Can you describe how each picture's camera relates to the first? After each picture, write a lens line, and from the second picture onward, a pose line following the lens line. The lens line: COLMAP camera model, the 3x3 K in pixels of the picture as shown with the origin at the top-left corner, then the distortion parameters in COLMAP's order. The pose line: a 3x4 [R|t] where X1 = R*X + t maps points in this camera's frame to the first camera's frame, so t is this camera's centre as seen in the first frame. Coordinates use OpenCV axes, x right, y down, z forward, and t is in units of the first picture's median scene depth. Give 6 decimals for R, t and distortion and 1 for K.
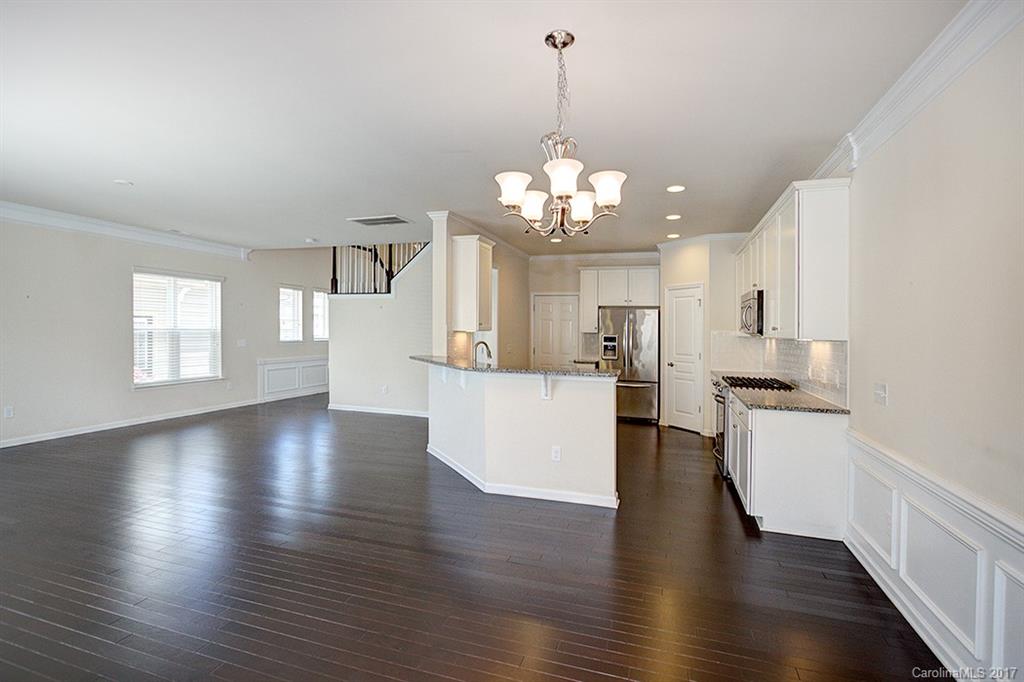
lens RADIAL K [[488.0, 0, 507.9], [0, 488.0, 331.3], [0, 0, 1]] dist [-0.003040, -0.000283]
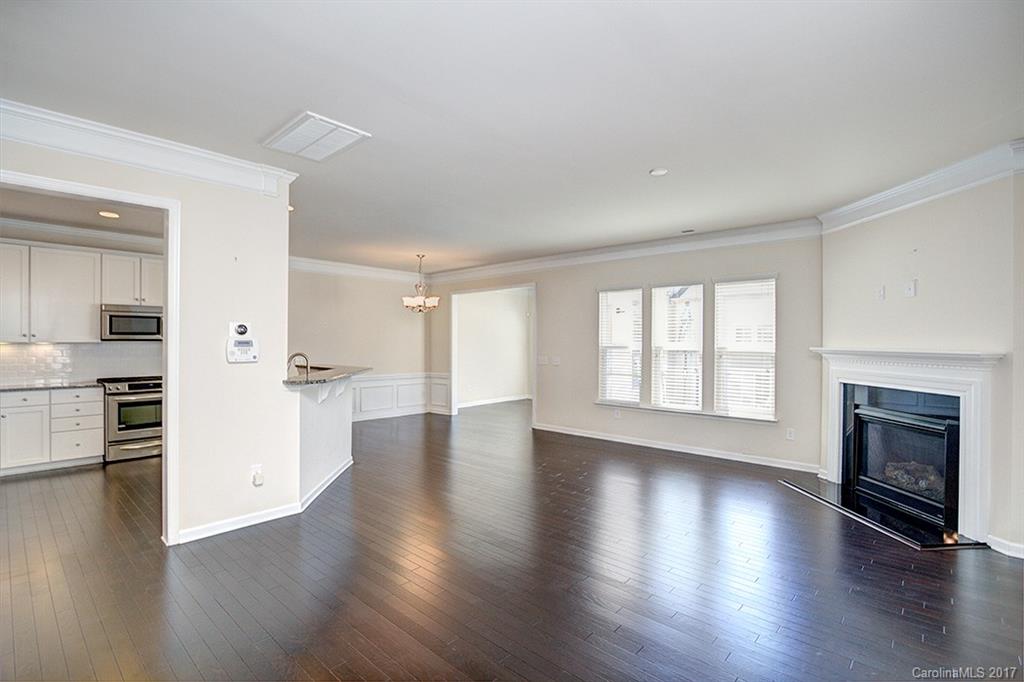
lens RADIAL K [[476.0, 0, 520.2], [0, 476.0, 345.3], [0, 0, 1]] dist [-0.001808, -0.000083]
pose [[-0.405536, -0.010543, -0.914018, 0.177027], [-0.013366, 0.999895, -0.005603, -0.000149], [0.913981, 0.009944, -0.405635, 0.949486]]
